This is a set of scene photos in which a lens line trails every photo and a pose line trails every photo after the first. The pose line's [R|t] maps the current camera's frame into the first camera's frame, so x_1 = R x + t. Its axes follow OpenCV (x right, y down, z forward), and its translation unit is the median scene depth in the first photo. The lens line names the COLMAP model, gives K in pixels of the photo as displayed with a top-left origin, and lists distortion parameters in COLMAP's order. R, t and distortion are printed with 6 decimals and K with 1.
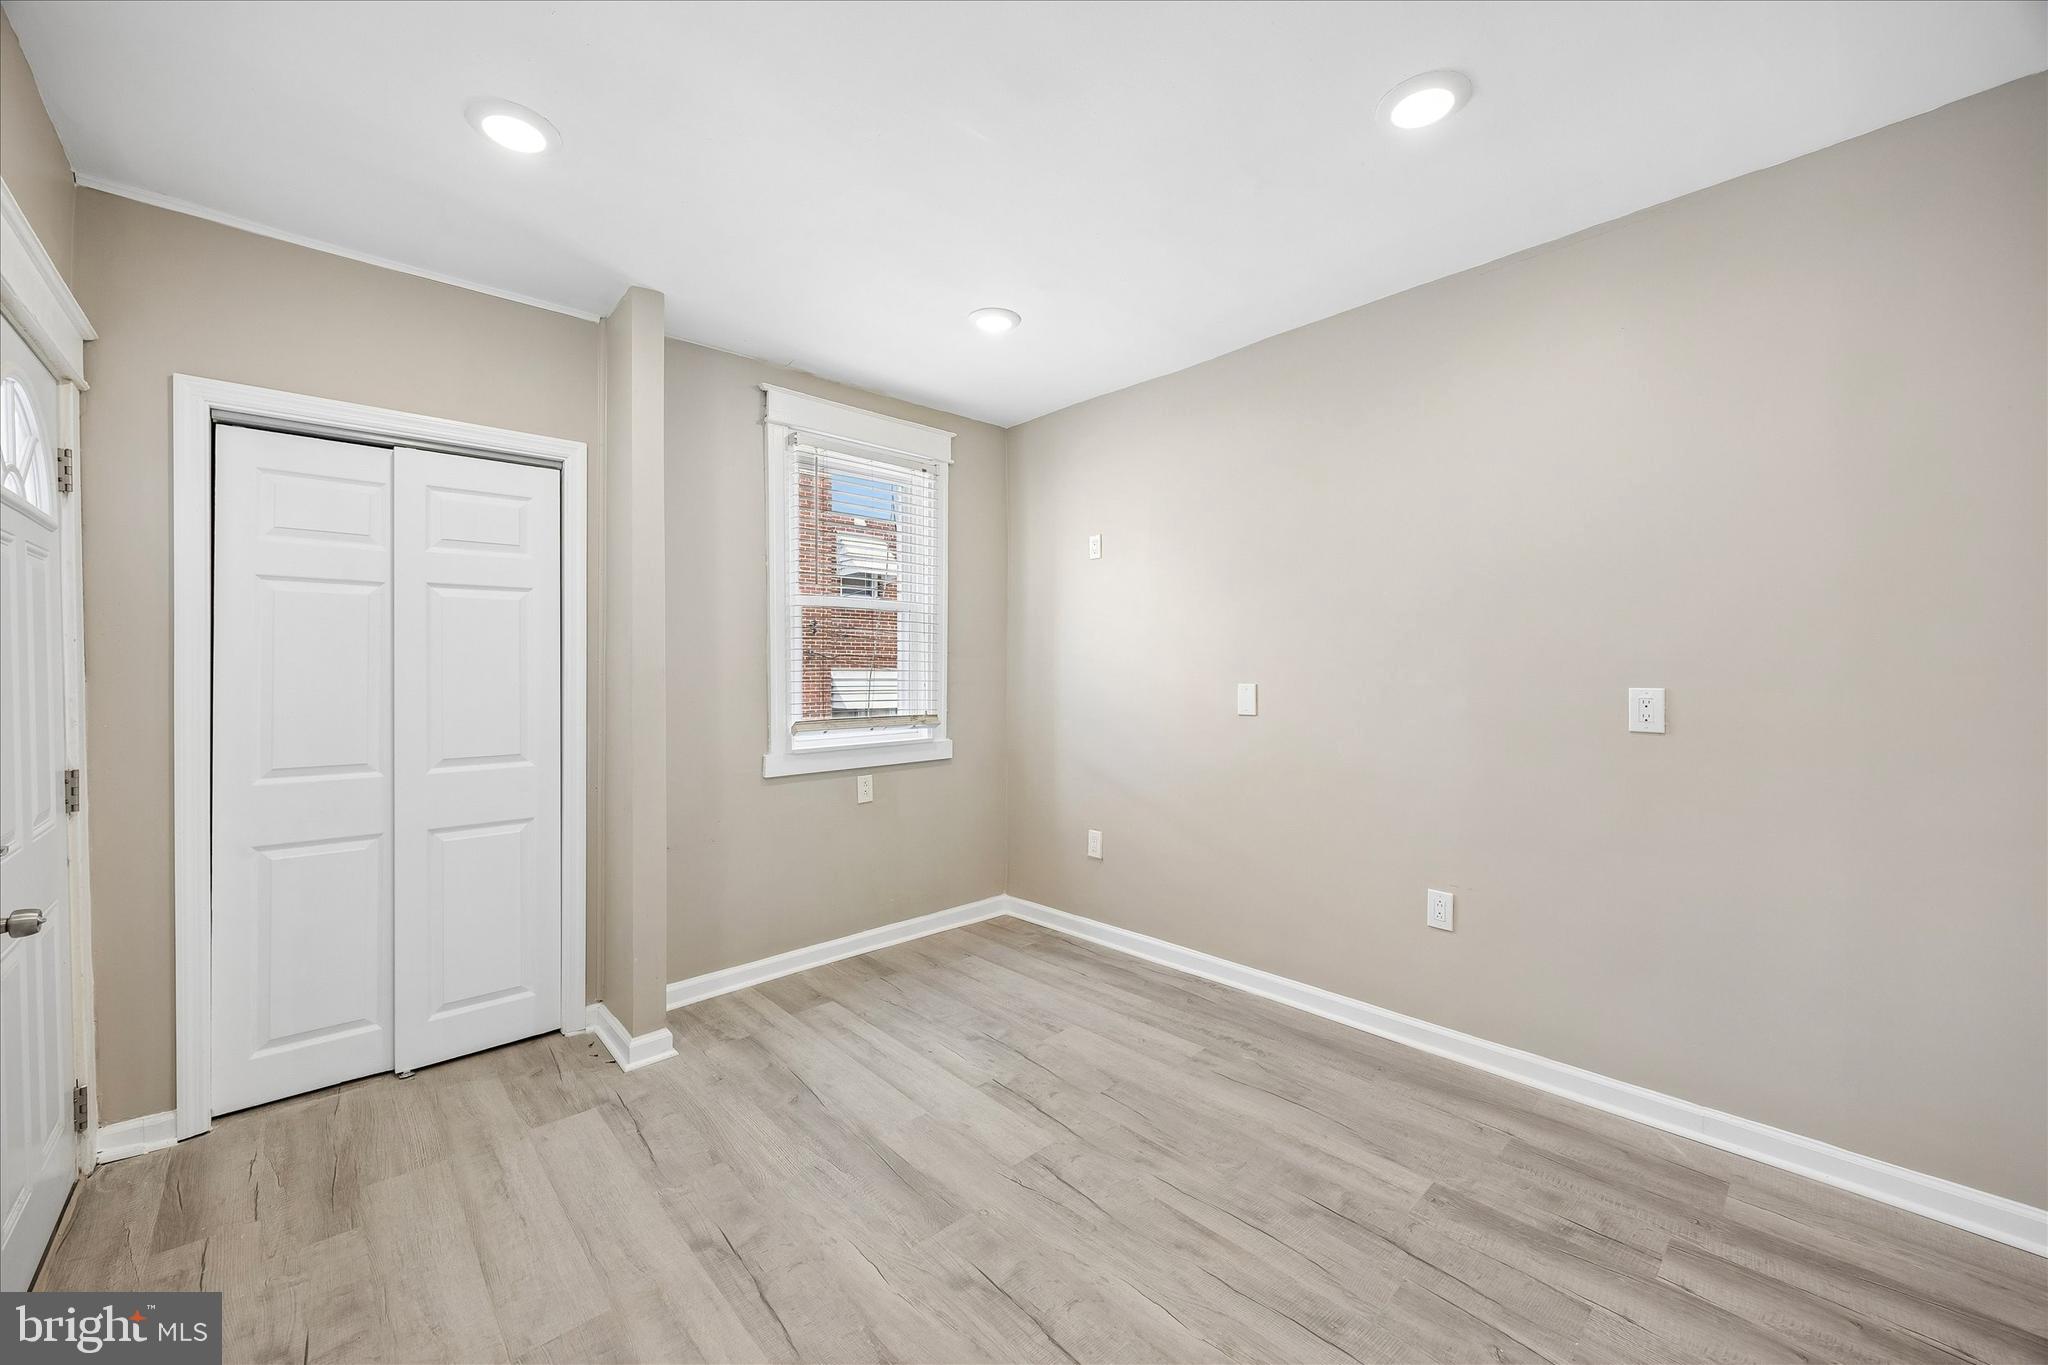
lens RADIAL K [[784.3, 0, 1013.6], [0, 784.3, 678.3], [0, 0, 1]] dist [-0.002273, 0.000089]
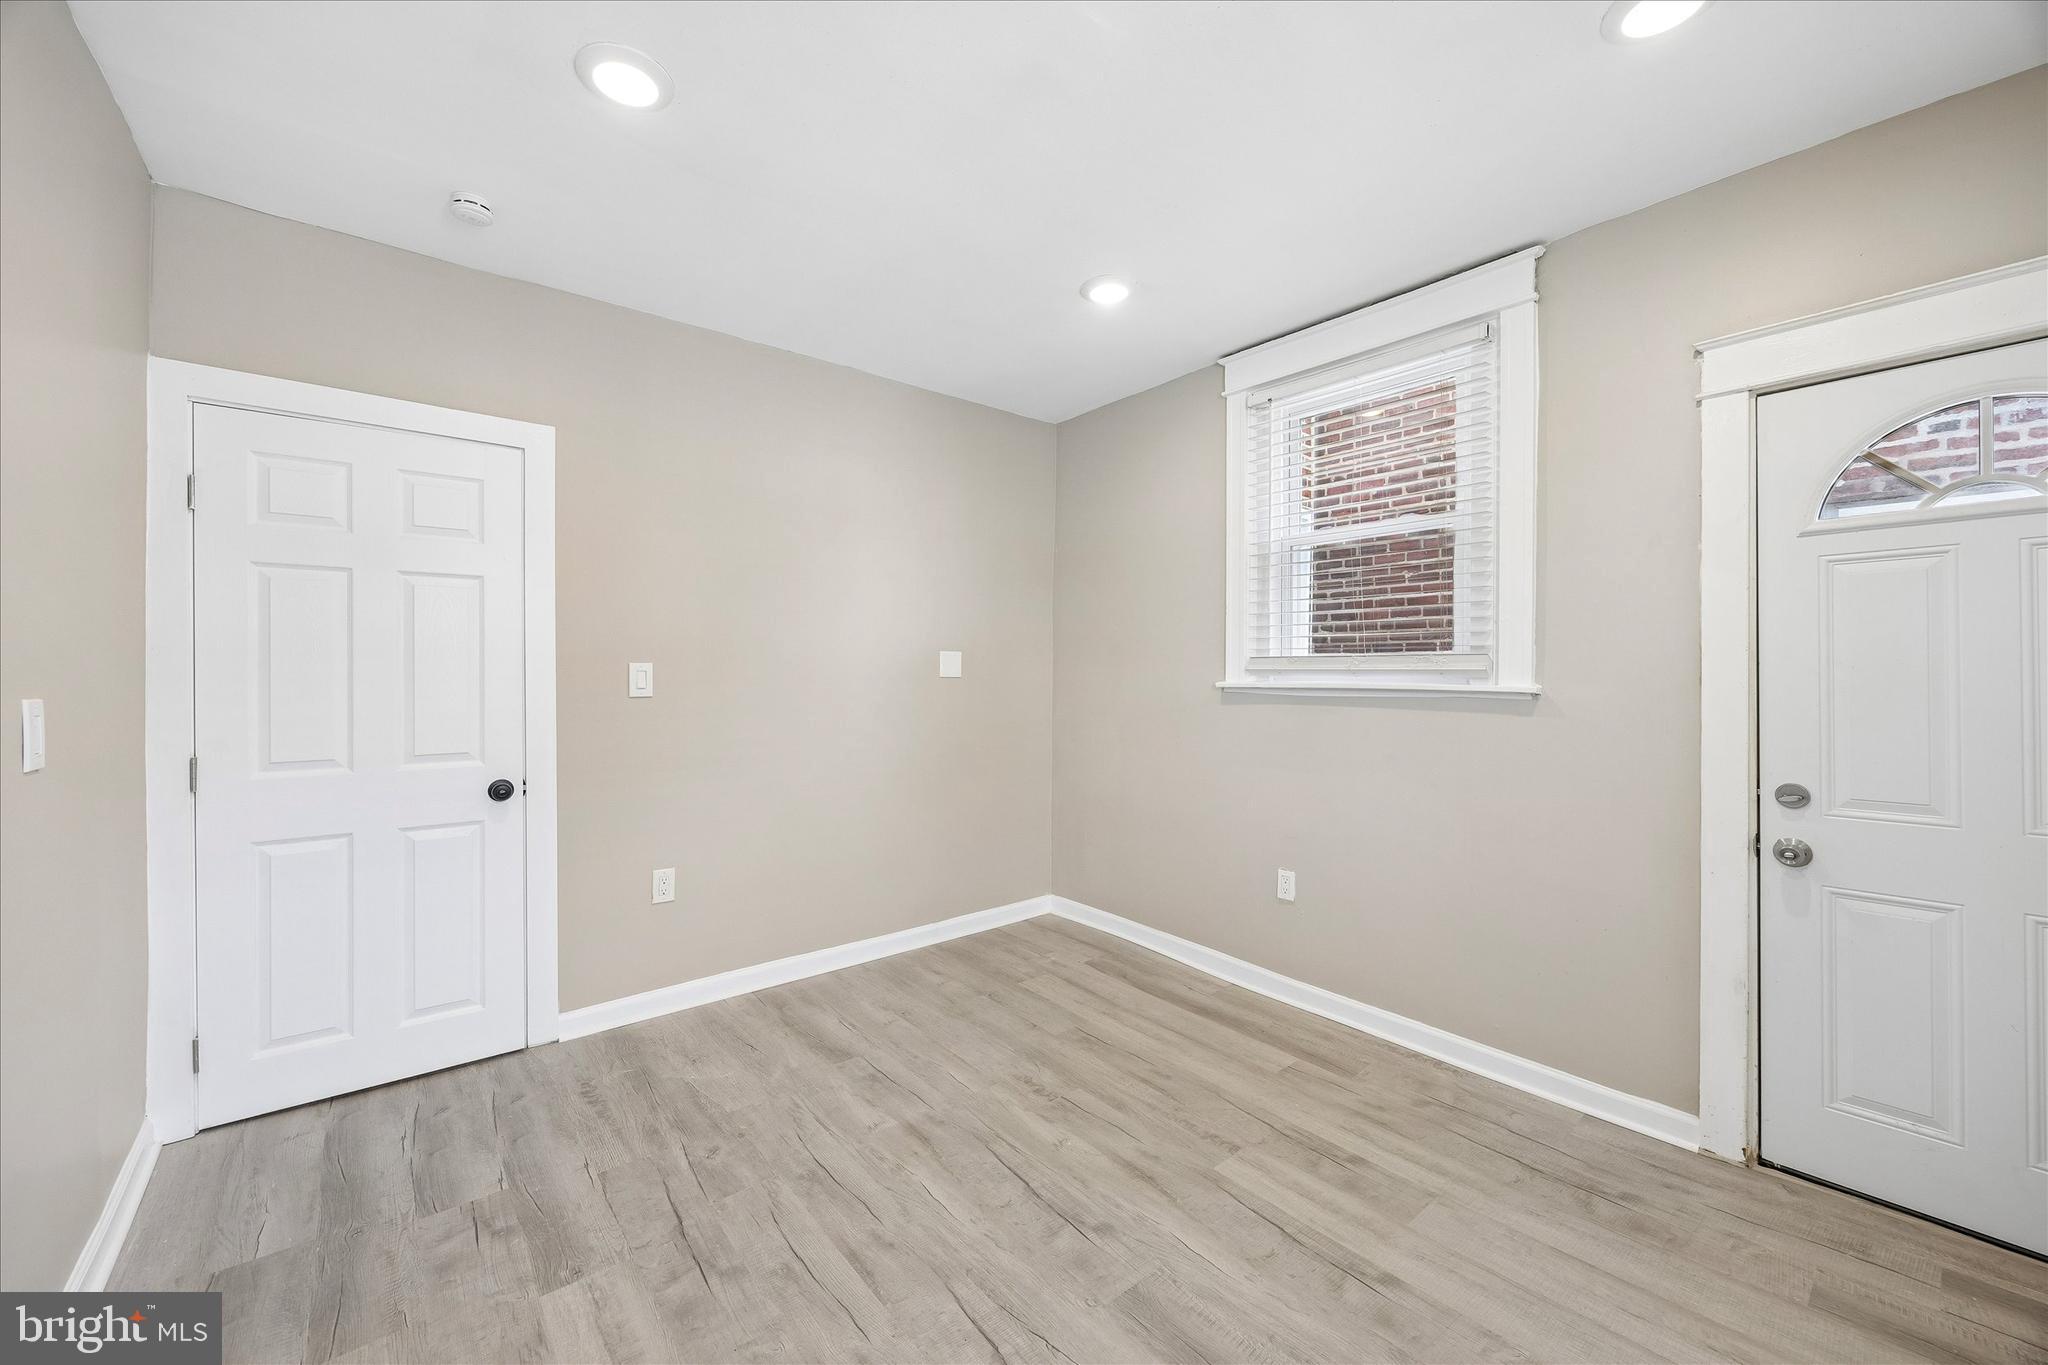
lens RADIAL K [[784.7, 0, 1018.0], [0, 784.7, 675.4], [0, 0, 1]] dist [-0.002273, 0.000130]
pose [[-0.998956, 0.002127, 0.045640, 0.000799], [0.002594, 0.999945, 0.010174, -0.009000], [-0.045616, 0.010281, -0.998906, 1.471814]]
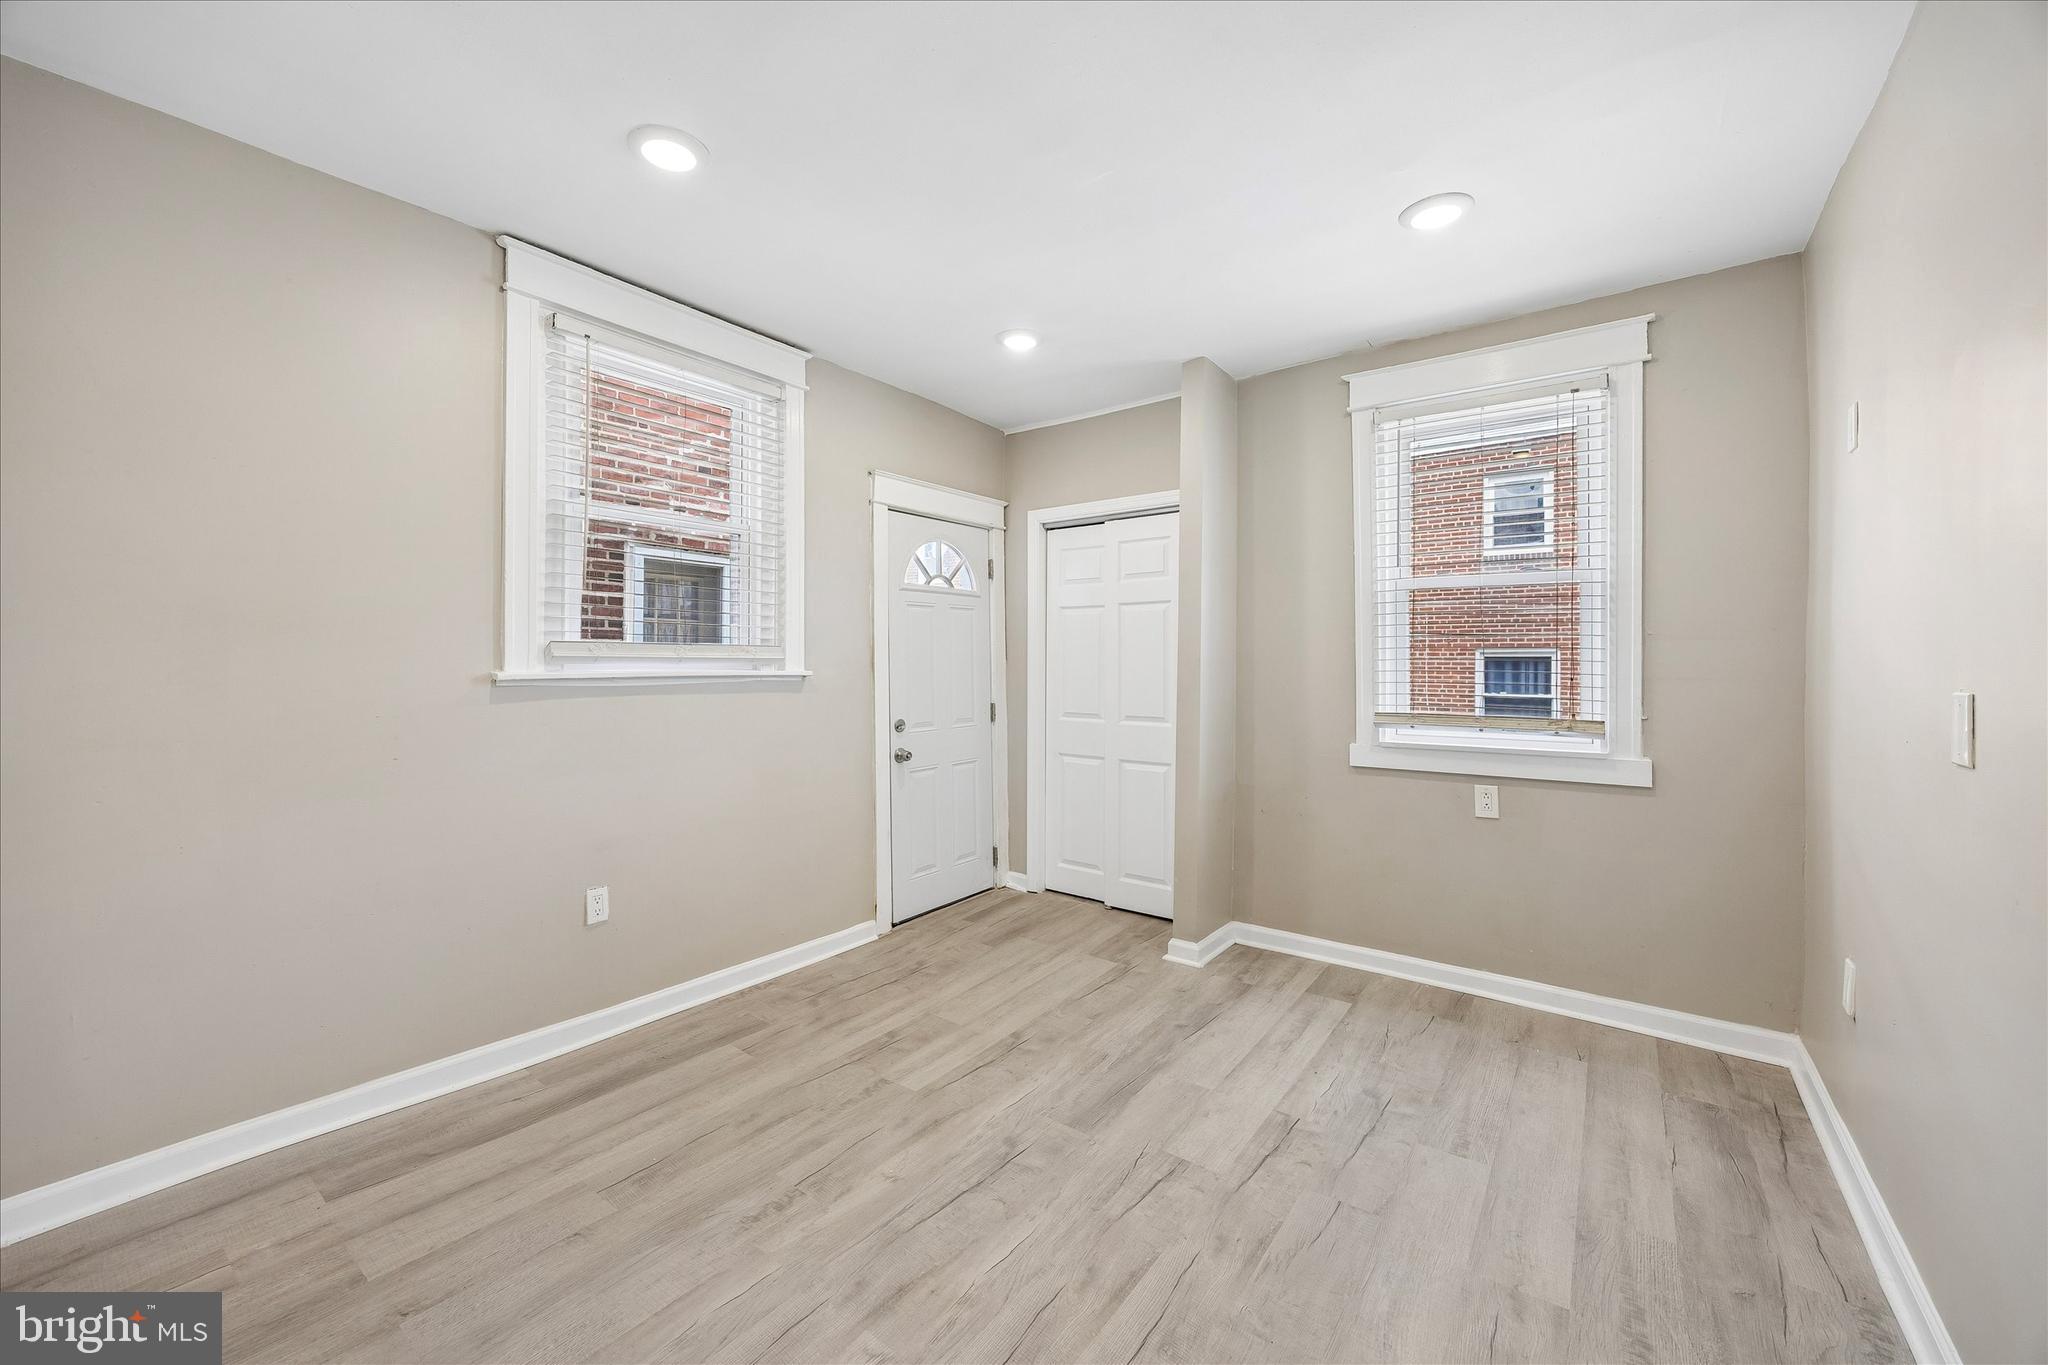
lens RADIAL K [[784.7, 0, 1018.0], [0, 784.7, 675.4], [0, 0, 1]] dist [-0.002273, 0.000130]
pose [[0.176642, 0.022796, -0.984011, 0.822898], [-0.011008, 0.999715, 0.021183, -0.008441], [0.984214, 0.007090, 0.176843, 0.549962]]
